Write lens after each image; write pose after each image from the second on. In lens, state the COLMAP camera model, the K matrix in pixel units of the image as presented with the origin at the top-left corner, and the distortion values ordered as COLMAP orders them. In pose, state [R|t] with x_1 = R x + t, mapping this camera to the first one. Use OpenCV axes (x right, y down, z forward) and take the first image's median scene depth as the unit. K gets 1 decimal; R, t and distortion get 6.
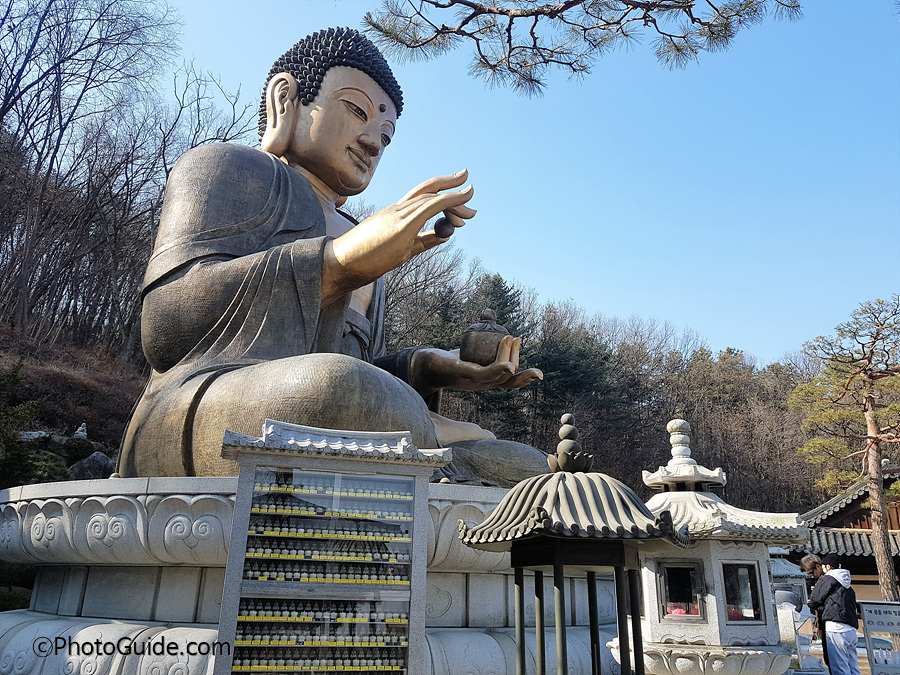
lens RADIAL K [[721.3, 0, 451.3], [0, 721.3, 292.1], [0, 0, 1]] dist [-0.010490, -0.011740]
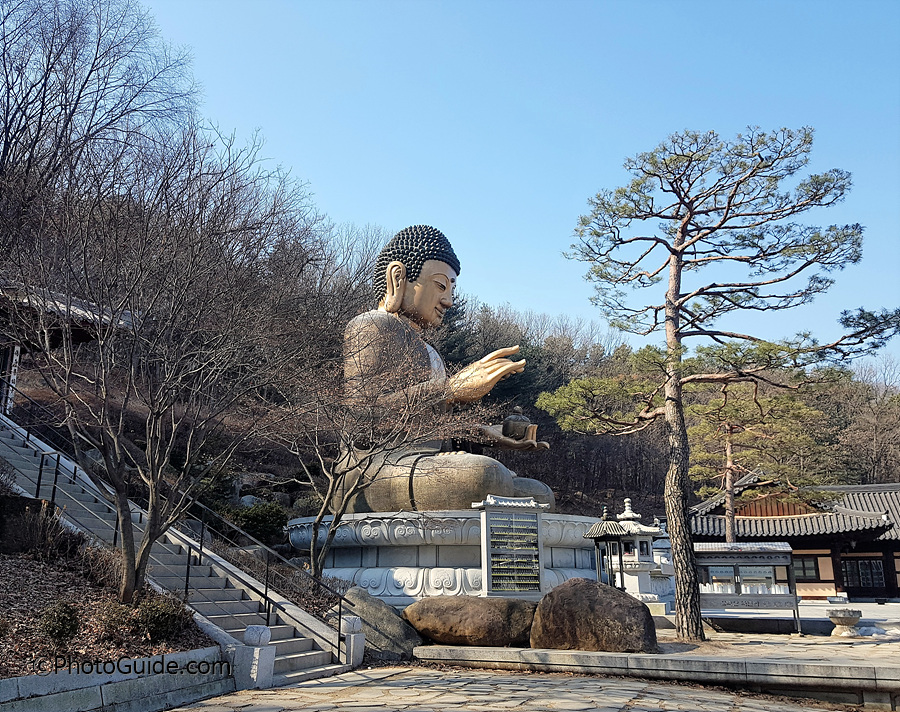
lens RADIAL K [[739.7, 0, 450.0], [0, 739.7, 356.0], [0, 0, 1]] dist [0.001498, 0.001674]
pose [[0.994422, 0.013475, 0.104606, -0.477964], [-0.024822, 0.993848, 0.107938, -0.456020], [-0.102508, -0.109932, 0.988639, -1.221127]]
